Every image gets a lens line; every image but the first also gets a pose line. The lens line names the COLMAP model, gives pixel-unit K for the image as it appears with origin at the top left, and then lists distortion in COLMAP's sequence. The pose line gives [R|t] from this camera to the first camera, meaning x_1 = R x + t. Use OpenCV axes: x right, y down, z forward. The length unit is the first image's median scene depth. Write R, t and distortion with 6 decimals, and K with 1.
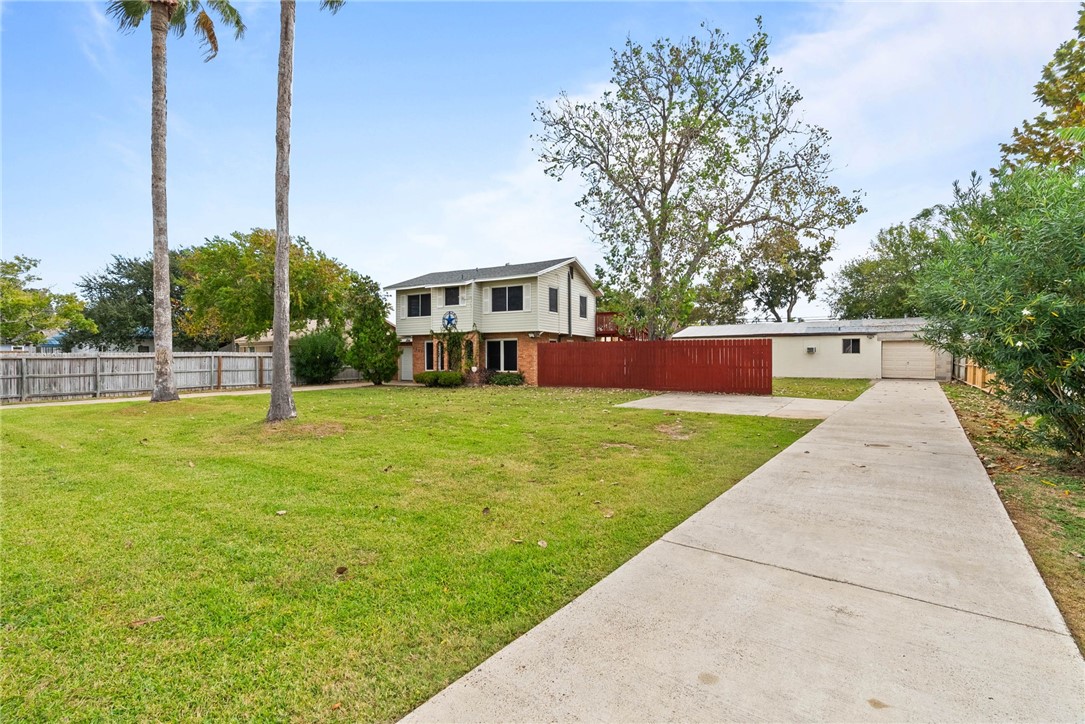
lens RADIAL K [[527.2, 0, 542.5], [0, 527.2, 362.0], [0, 0, 1]] dist [-0.003332, 0.000136]
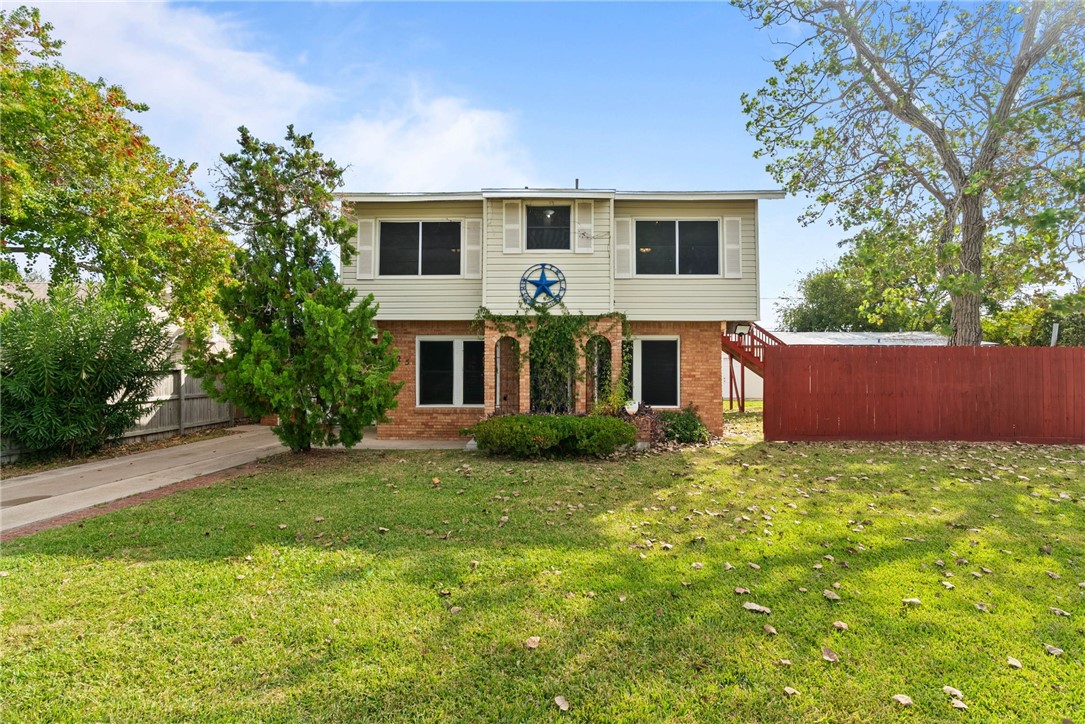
lens RADIAL K [[527.2, 0, 542.5], [0, 527.2, 362.0], [0, 0, 1]] dist [-0.003332, 0.000136]
pose [[0.863925, 0.022209, 0.503131, -0.377443], [-0.000362, 0.999054, -0.043479, -0.003279], [-0.503621, 0.037381, 0.863116, 0.655657]]
